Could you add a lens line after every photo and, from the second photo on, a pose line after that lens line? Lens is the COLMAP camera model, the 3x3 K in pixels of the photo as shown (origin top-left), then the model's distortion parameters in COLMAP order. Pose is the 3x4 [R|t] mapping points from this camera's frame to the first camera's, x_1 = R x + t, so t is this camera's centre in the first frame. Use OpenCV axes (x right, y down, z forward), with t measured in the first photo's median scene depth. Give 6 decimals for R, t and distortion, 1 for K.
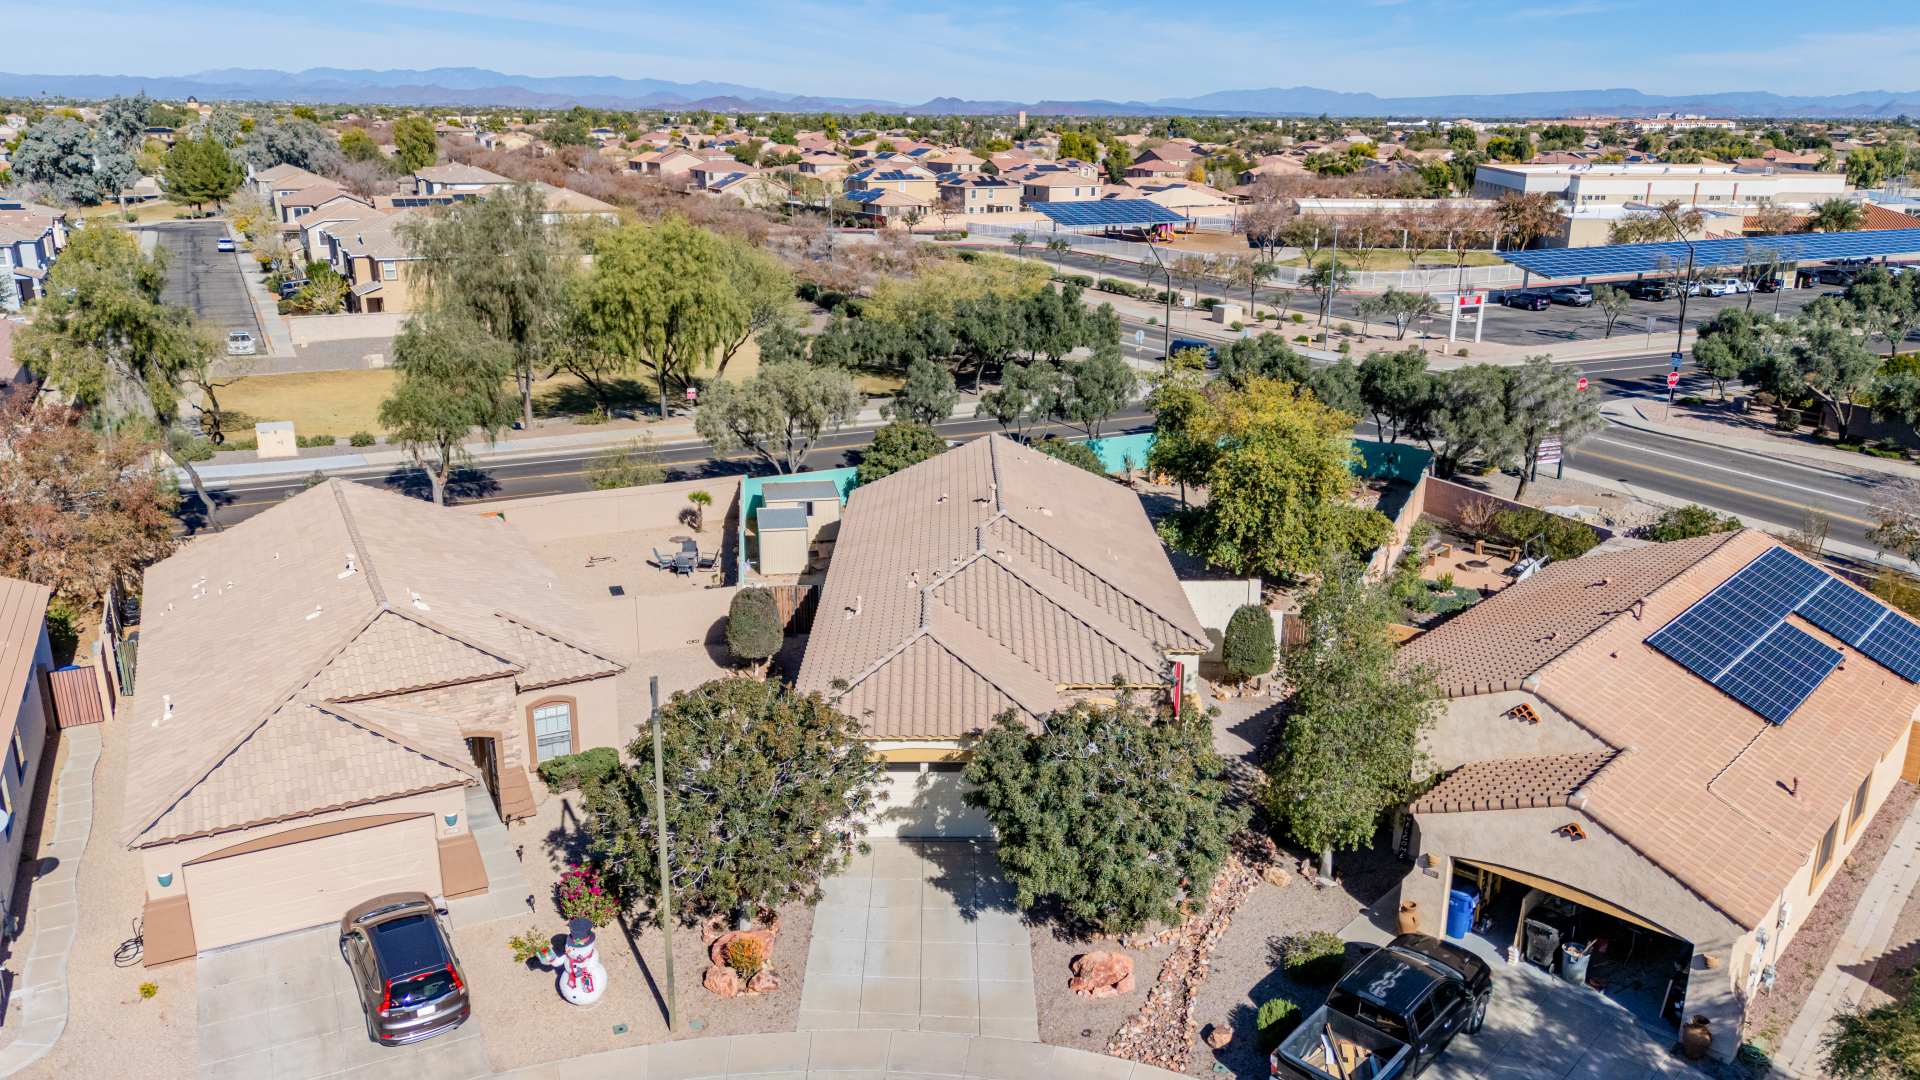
lens RADIAL K [[1407.8, 0, 954.3], [0, 1407.8, 538.5], [0, 0, 1]] dist [0.085387, -0.089175]
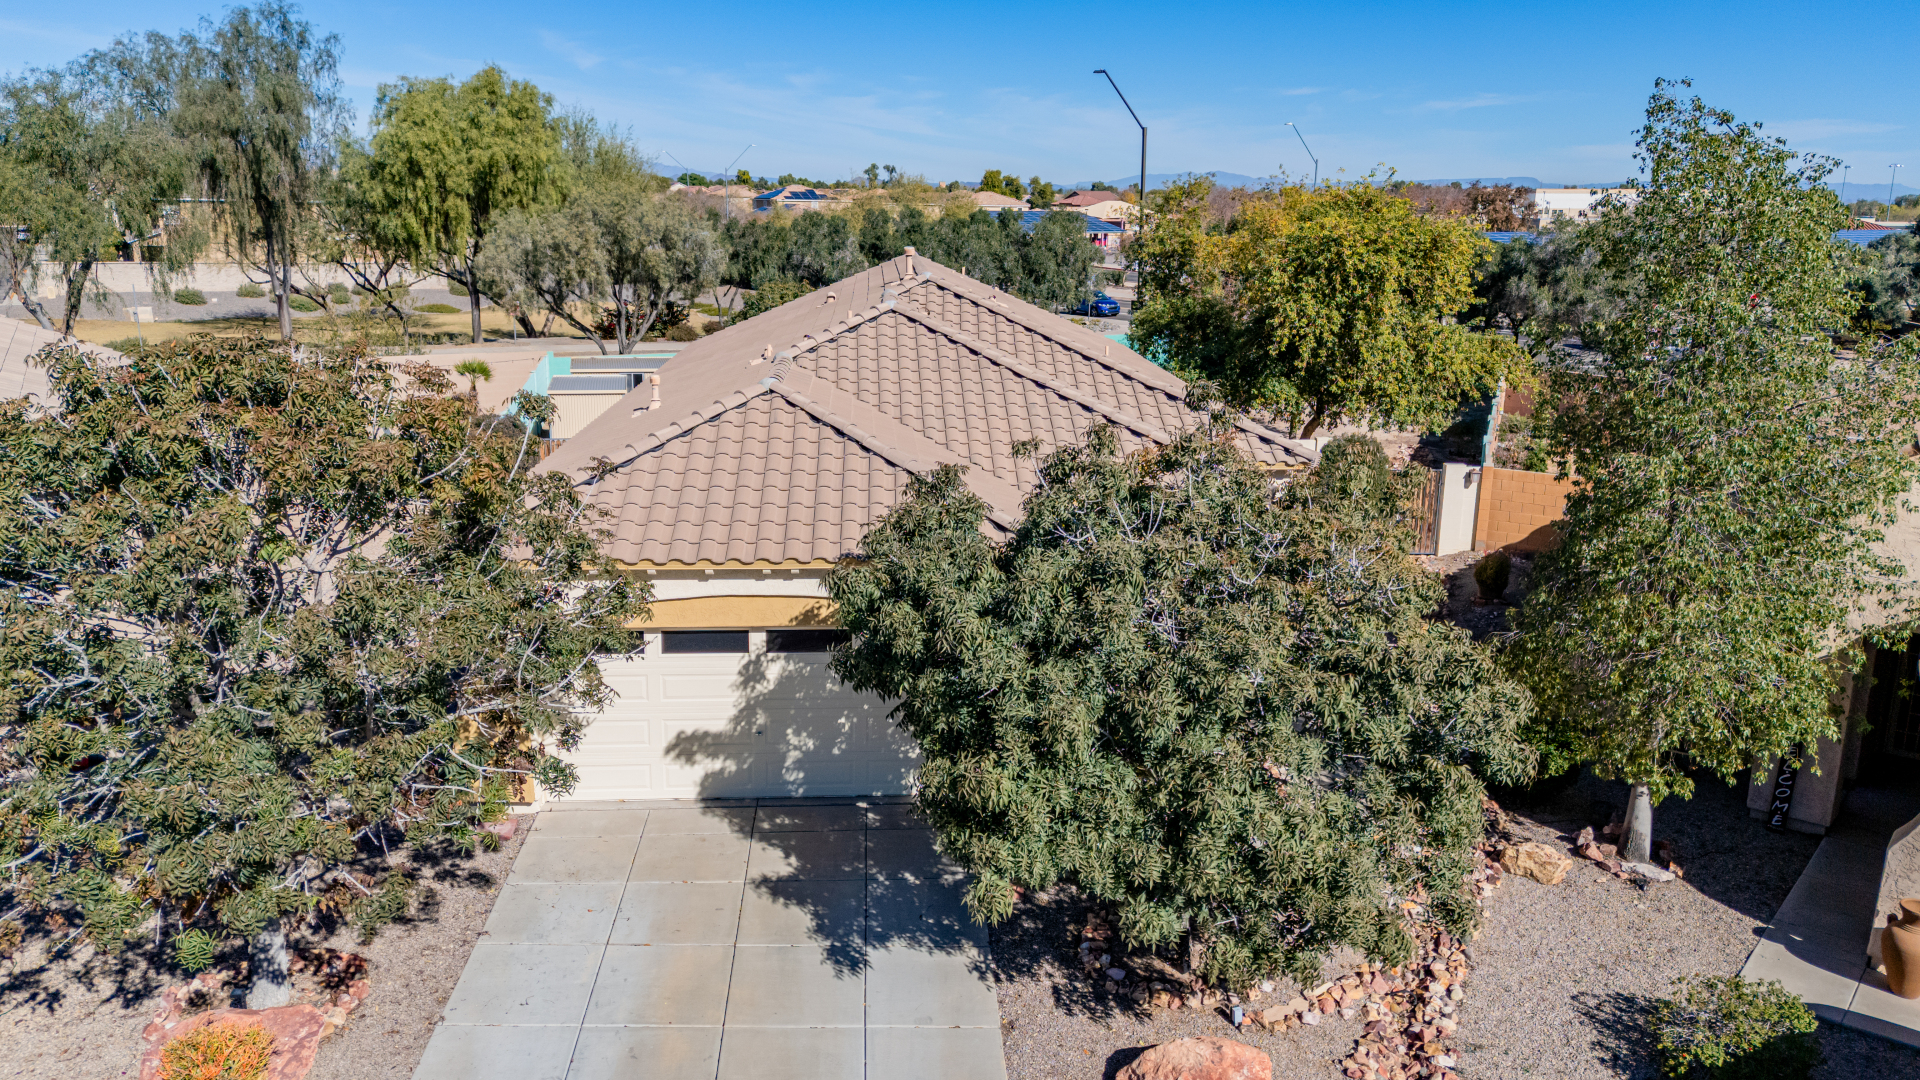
lens RADIAL K [[1423.5, 0, 960.0], [0, 1423.5, 540.0], [0, 0, 1]] dist [0.039711, -0.003682]
pose [[0.998214, -0.001343, 0.059732, 0.017435], [0.004647, 0.998463, -0.055223, 0.159138], [-0.059566, 0.055402, 0.996686, 0.547571]]
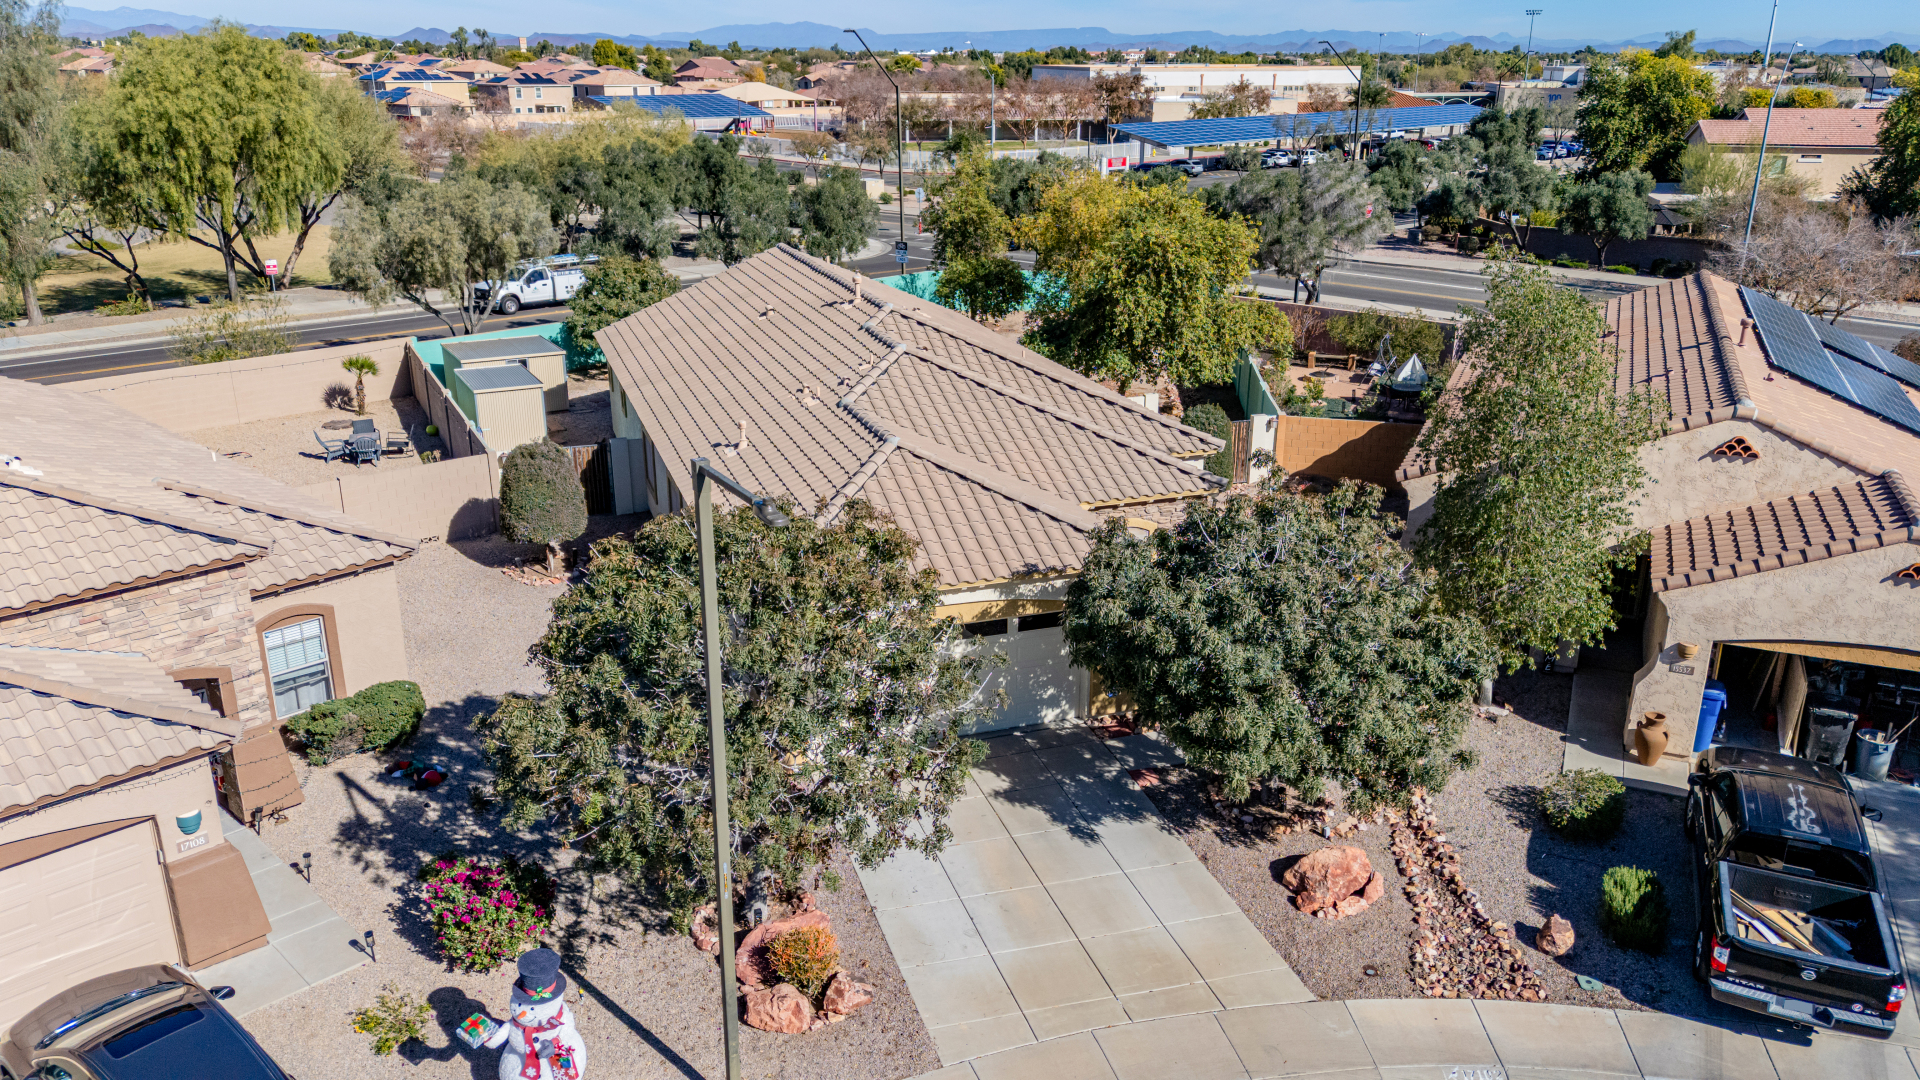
lens RADIAL K [[1407.8, 0, 954.3], [0, 1407.8, 538.5], [0, 0, 1]] dist [0.085387, -0.089175]
pose [[0.945533, -0.105835, 0.307840, -0.223005], [0.093673, 0.994134, 0.054063, 0.083933], [-0.311756, -0.022282, 0.949901, 0.377882]]
